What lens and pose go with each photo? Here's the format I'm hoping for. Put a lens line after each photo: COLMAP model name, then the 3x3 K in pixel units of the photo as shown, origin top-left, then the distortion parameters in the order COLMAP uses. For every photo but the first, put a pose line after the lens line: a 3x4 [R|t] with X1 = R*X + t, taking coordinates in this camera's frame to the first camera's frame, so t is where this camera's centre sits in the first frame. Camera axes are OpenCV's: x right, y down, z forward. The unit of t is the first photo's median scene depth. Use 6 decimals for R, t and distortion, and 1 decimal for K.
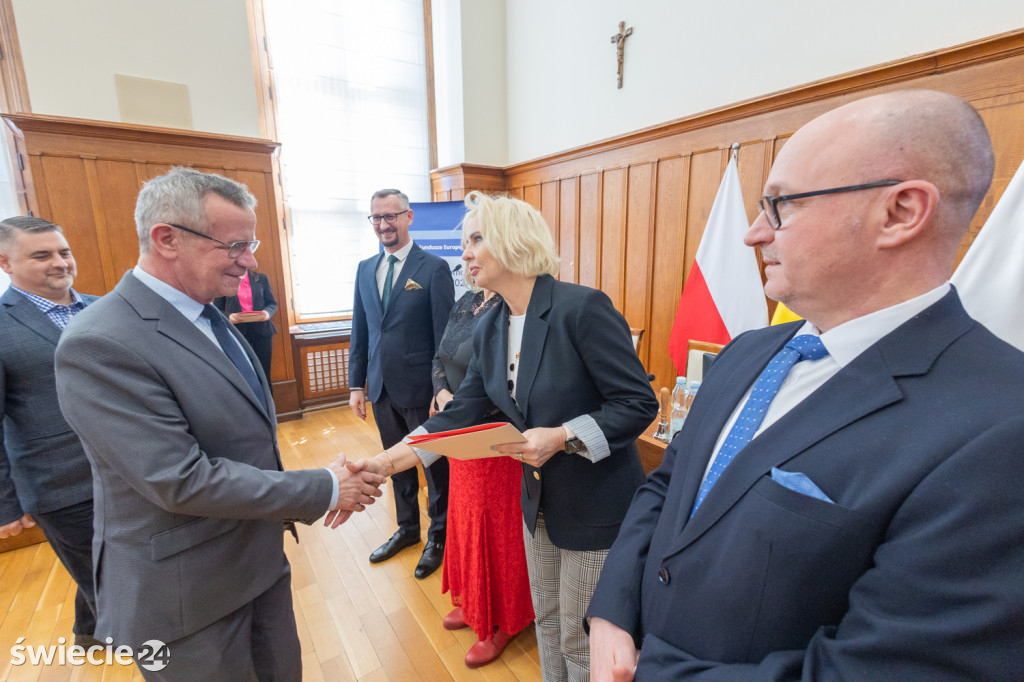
lens RADIAL K [[481.9, 0, 521.9], [0, 481.9, 347.5], [0, 0, 1]] dist [0.000535, -0.001318]
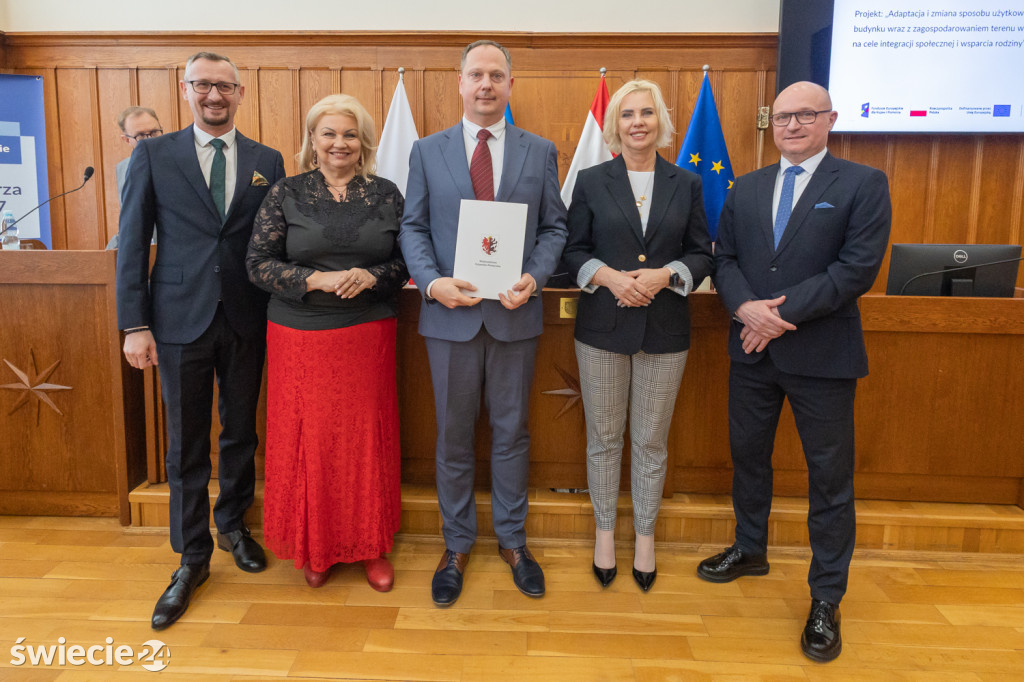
lens RADIAL K [[593.6, 0, 518.6], [0, 593.6, 248.1], [0, 0, 1]] dist [0.000874, -0.003090]
pose [[0.593684, -0.059934, 0.802463, -0.368263], [0.141896, 0.989393, -0.031083, 0.040686], [-0.792089, 0.132320, 0.595891, 0.037636]]
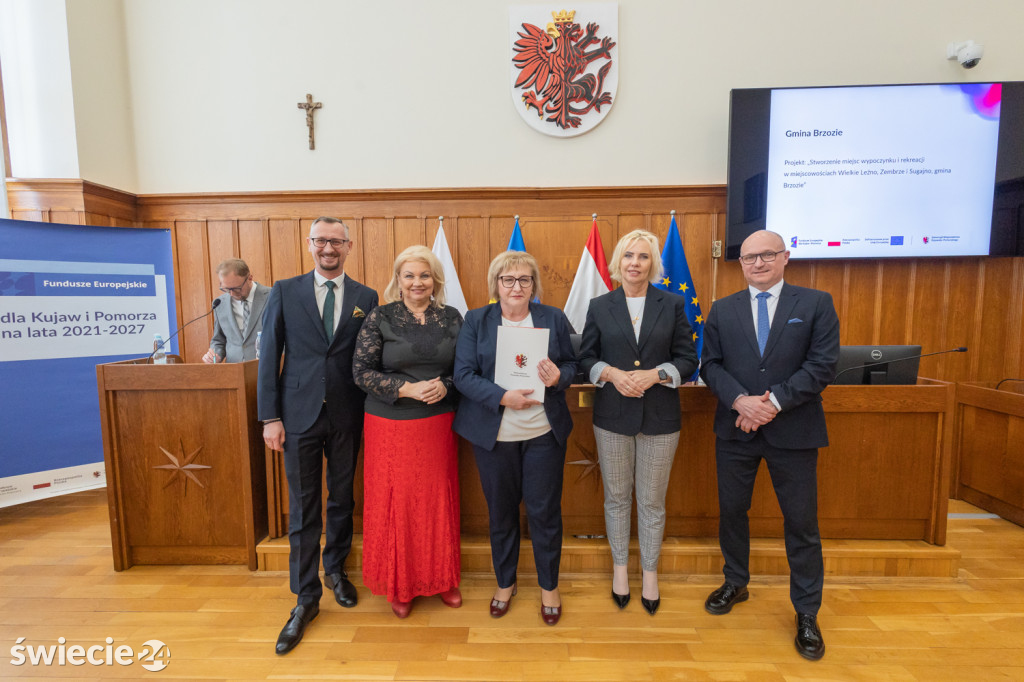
lens RADIAL K [[462.7, 0, 514.4], [0, 462.7, 344.3], [0, 0, 1]] dist [0.000288, -0.002553]
pose [[0.588420, -0.066679, 0.805801, -0.412571], [0.161647, 0.986176, -0.036435, 0.023785], [-0.792232, 0.151694, 0.591064, 0.058994]]
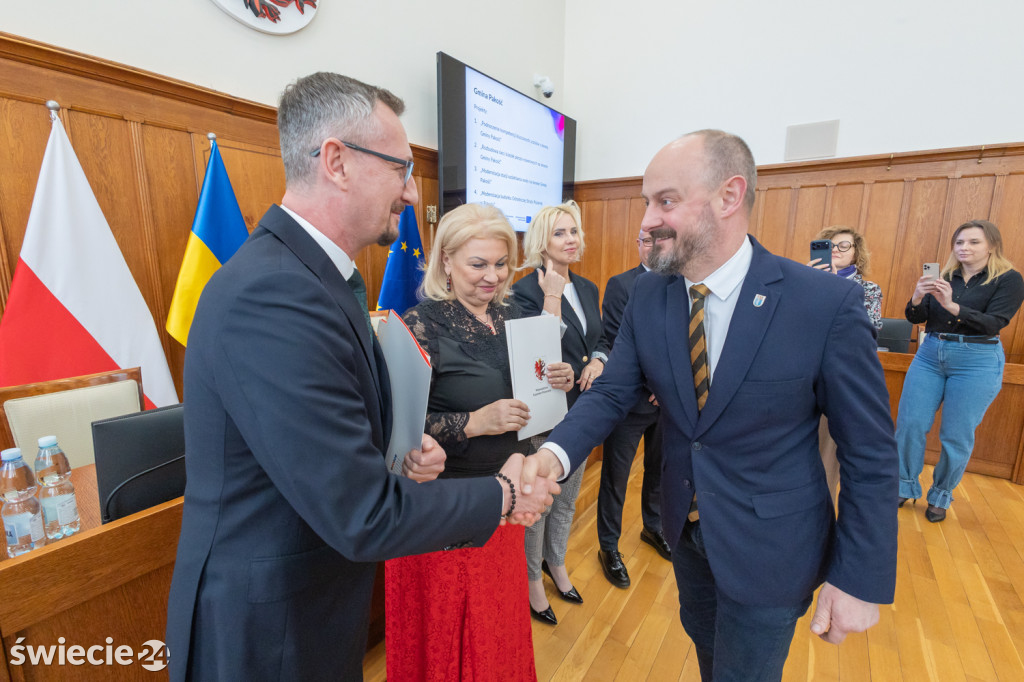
lens RADIAL K [[462.7, 0, 523.3], [0, 462.7, 335.5], [0, 0, 1]] dist [0.000288, -0.002553]
pose [[-0.373710, -0.161700, 0.913342, -0.365956], [0.170893, 0.955827, 0.239146, -0.102731], [-0.911667, 0.245455, -0.329569, 0.497624]]
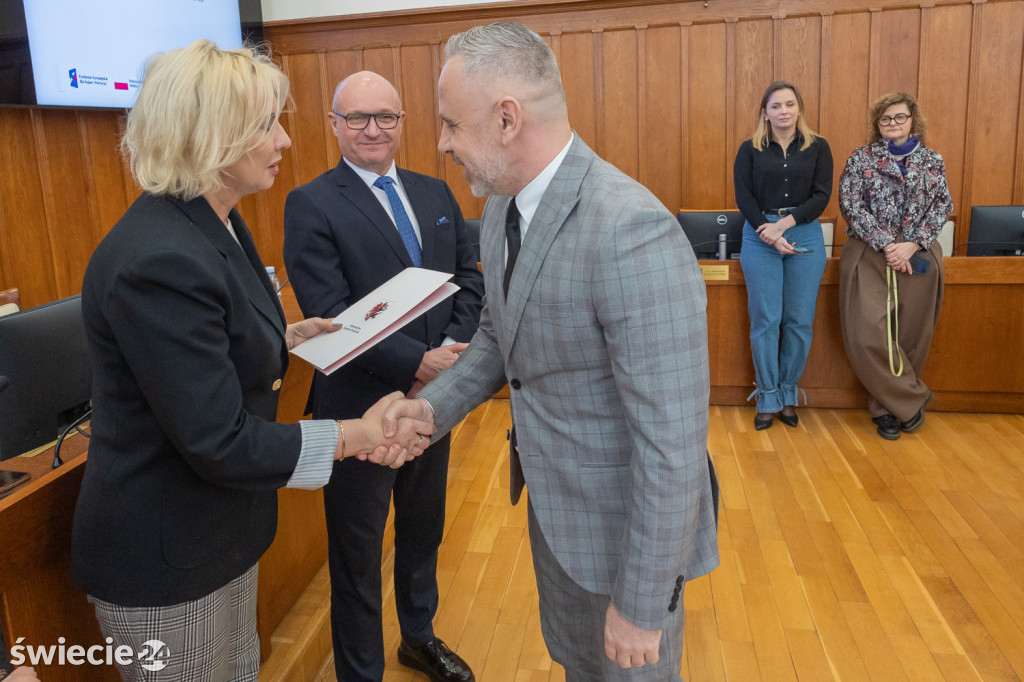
lens RADIAL K [[692.5, 0, 480.1], [0, 692.5, 262.4], [0, 0, 1]] dist [-0.006040, 0.002549]
pose [[-0.674711, -0.095840, 0.731834, -0.244237], [0.190425, 0.935362, 0.298055, -0.078250], [-0.713095, 0.340460, -0.612848, 0.387119]]
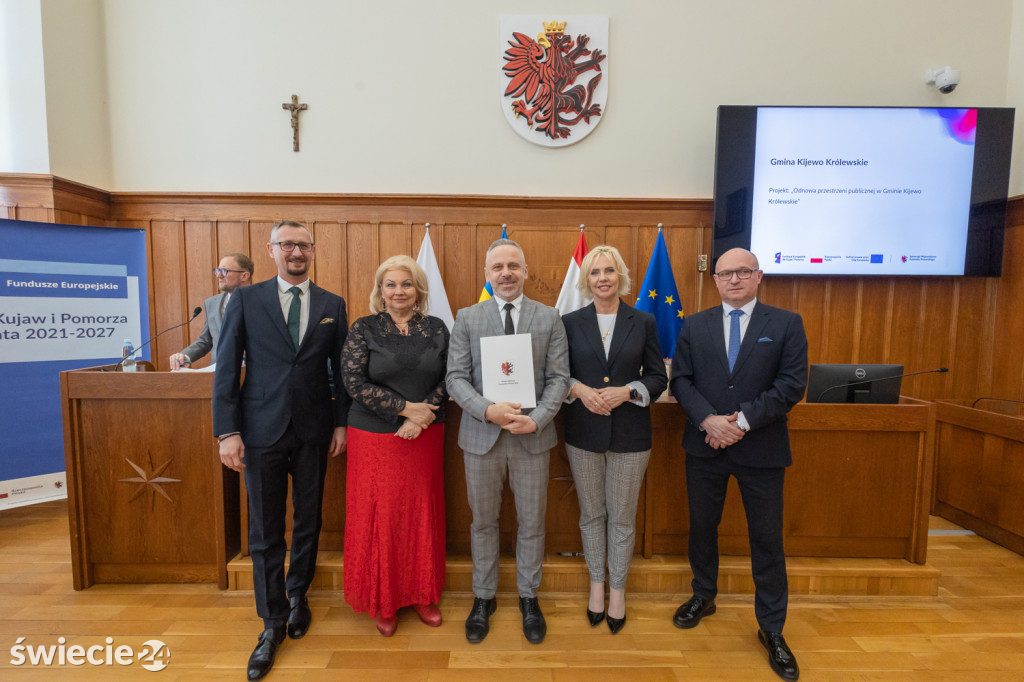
lens RADIAL K [[462.7, 0, 514.0], [0, 462.7, 344.3], [0, 0, 1]] dist [0.000288, -0.002553]
pose [[0.560587, -0.046608, 0.826783, -0.405580], [0.145820, 0.988369, -0.043154, 0.013481], [-0.815156, 0.144754, 0.560863, 0.068061]]
